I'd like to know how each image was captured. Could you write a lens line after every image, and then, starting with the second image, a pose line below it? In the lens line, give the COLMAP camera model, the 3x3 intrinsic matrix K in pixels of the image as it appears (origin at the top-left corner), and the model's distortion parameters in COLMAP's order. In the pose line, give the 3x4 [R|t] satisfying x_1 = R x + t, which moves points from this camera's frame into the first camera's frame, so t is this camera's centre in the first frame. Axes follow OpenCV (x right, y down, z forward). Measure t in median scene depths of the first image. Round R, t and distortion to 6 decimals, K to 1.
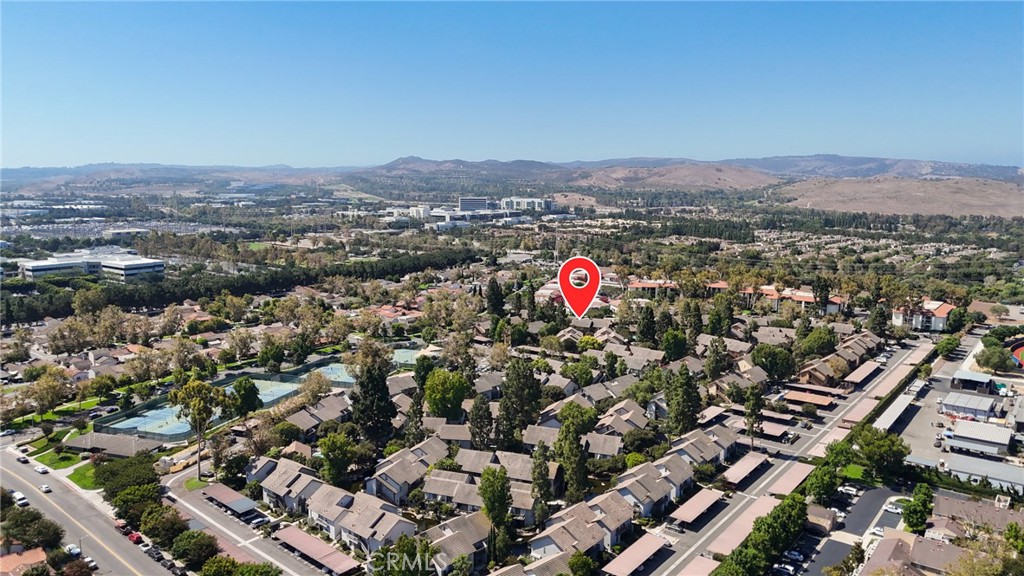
lens RADIAL K [[773.3, 0, 512.0], [0, 773.3, 288.0], [0, 0, 1]] dist [0.056267, -0.045466]
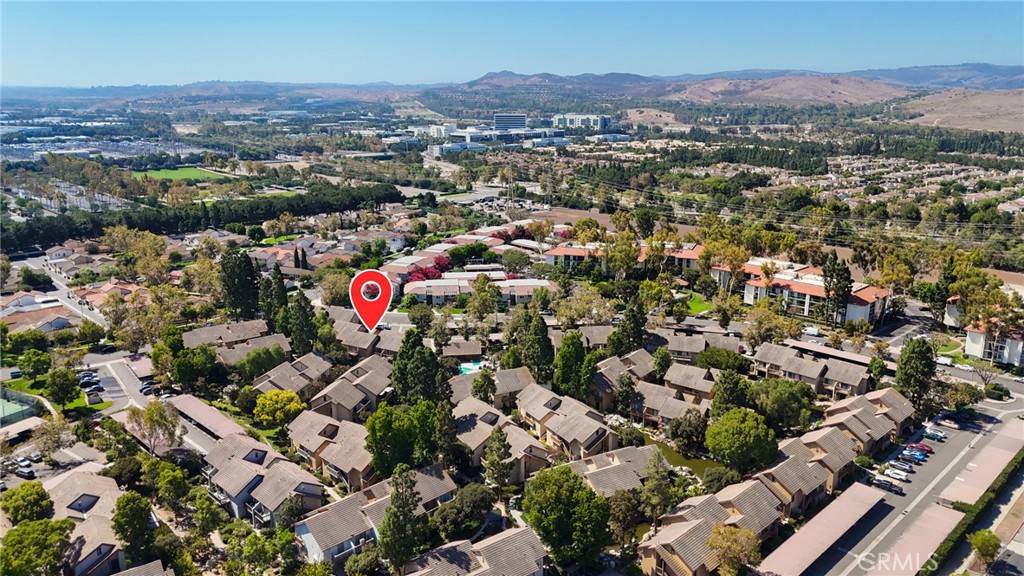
lens RADIAL K [[773.3, 0, 512.0], [0, 773.3, 288.0], [0, 0, 1]] dist [0.056267, -0.045466]
pose [[0.989603, 0.030645, -0.140525, 0.055164], [-0.016091, 0.994493, 0.103558, -0.009971], [0.142925, -0.100220, 0.984646, 0.094138]]
